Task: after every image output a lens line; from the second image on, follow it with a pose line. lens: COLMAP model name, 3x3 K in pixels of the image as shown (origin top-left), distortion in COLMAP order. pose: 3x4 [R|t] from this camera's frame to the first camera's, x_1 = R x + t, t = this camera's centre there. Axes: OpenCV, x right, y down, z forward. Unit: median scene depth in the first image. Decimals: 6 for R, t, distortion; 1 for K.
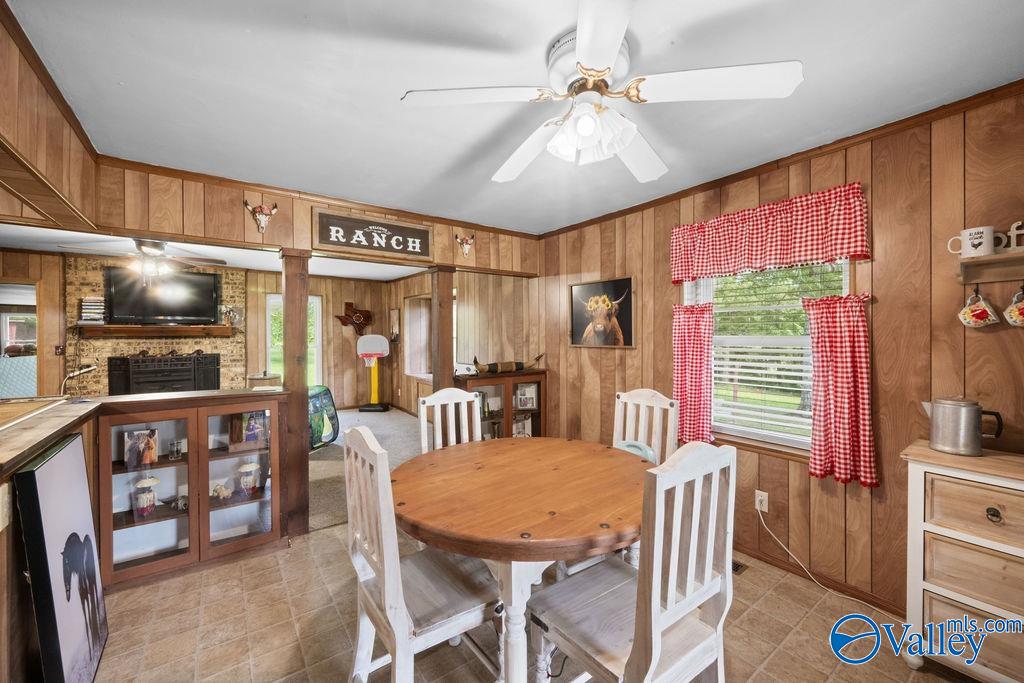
lens RADIAL K [[399.6, 0, 508.7], [0, 399.6, 335.8], [0, 0, 1]] dist [-0.001168, -0.000147]
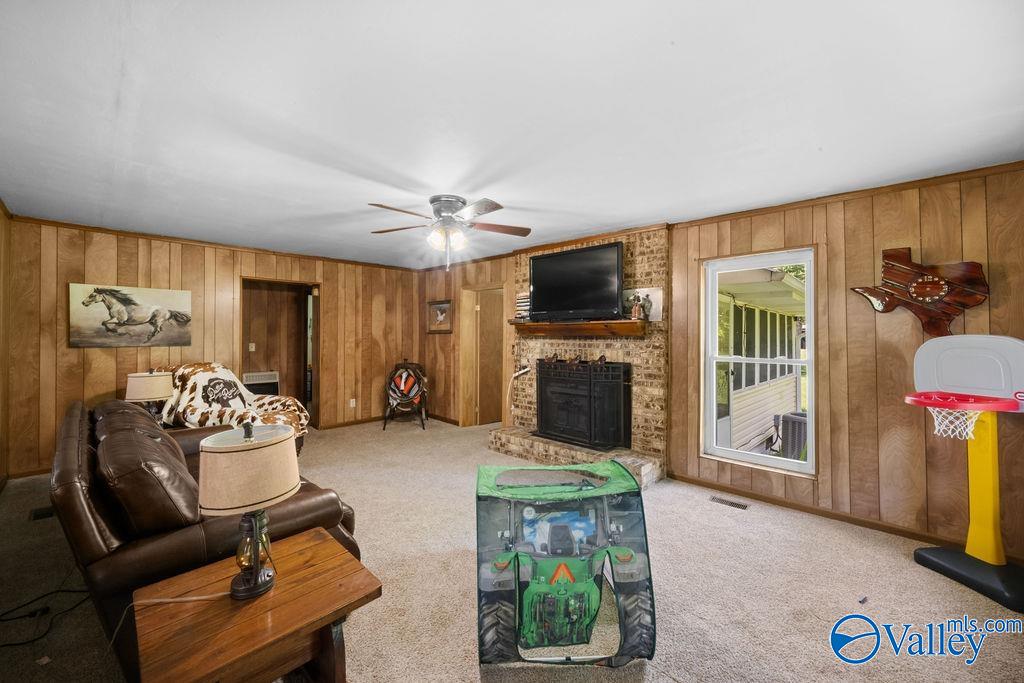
lens RADIAL K [[401.0, 0, 510.1], [0, 401.0, 332.2], [0, 0, 1]] dist [-0.003072, -0.000211]
pose [[0.174773, -0.006610, -0.984587, -0.134725], [-0.010466, 0.999908, -0.008571, 0.001822], [0.984553, 0.011803, 0.174688, 0.814305]]
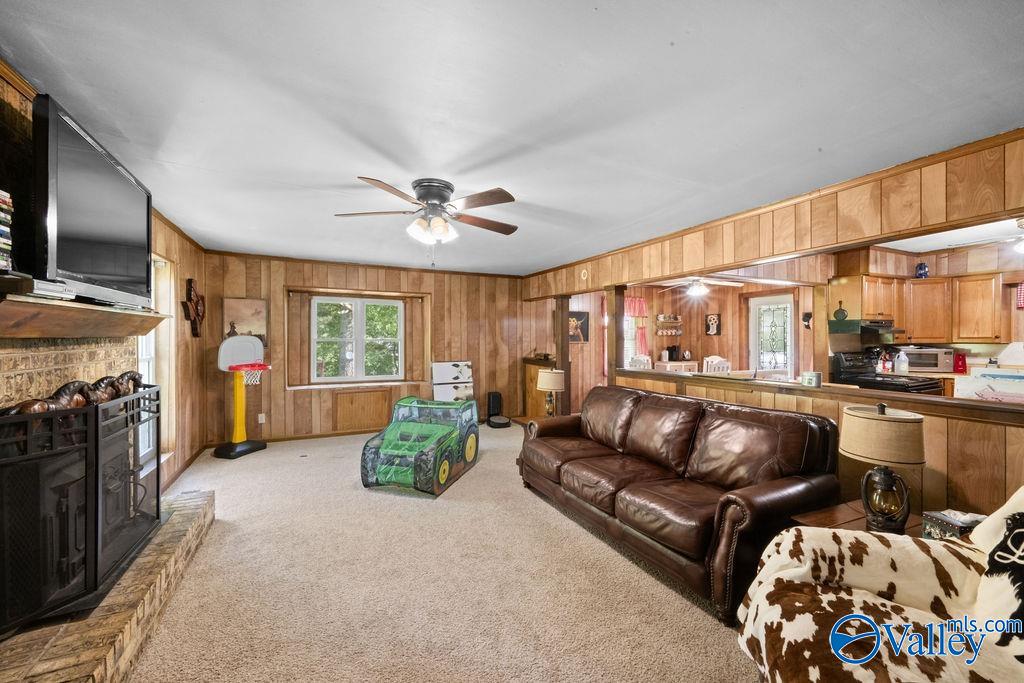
lens RADIAL K [[399.6, 0, 508.7], [0, 399.6, 335.8], [0, 0, 1]] dist [-0.001168, -0.000147]
pose [[0.174860, 0.004753, 0.984582, -1.243294], [0.001873, 0.999985, -0.005160, 0.001635], [-0.984592, 0.002746, 0.174848, 0.634450]]
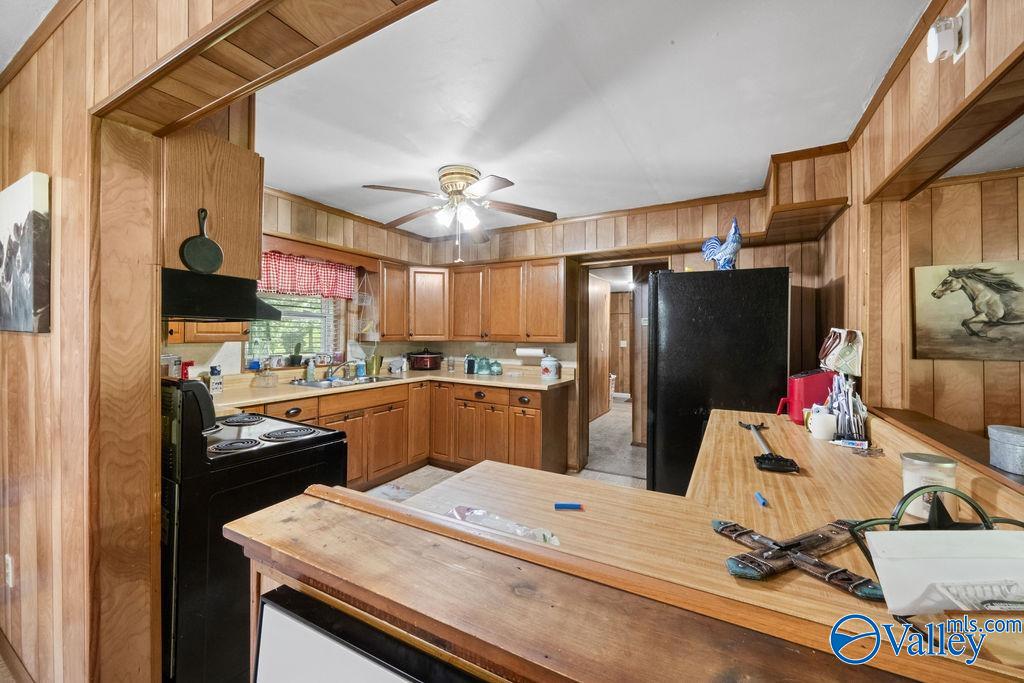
lens RADIAL K [[400.8, 0, 510.0], [0, 400.8, 338.1], [0, 0, 1]] dist [0.001036, 0.000100]
pose [[-0.908845, -0.000245, -0.417135, -0.313362], [-0.003456, 0.999970, 0.006942, 0.003573], [0.417121, 0.007750, -0.908818, 0.388657]]
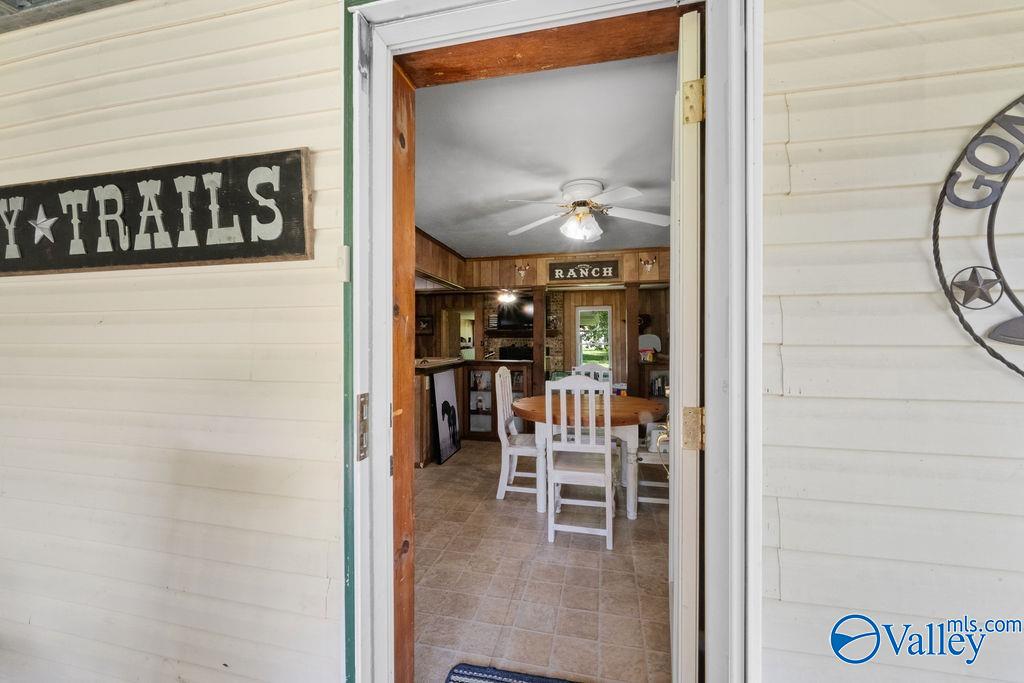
lens RADIAL K [[400.0, 0, 512.0], [0, 400.0, 341.5], [0, 0, 1]] dist [-0.000706, 0.000224]
pose [[0.660332, 0.004045, -0.750963, 0.414743], [0.001420, 0.999977, 0.006635, 0.014483], [0.750972, -0.005448, 0.660311, -0.164007]]
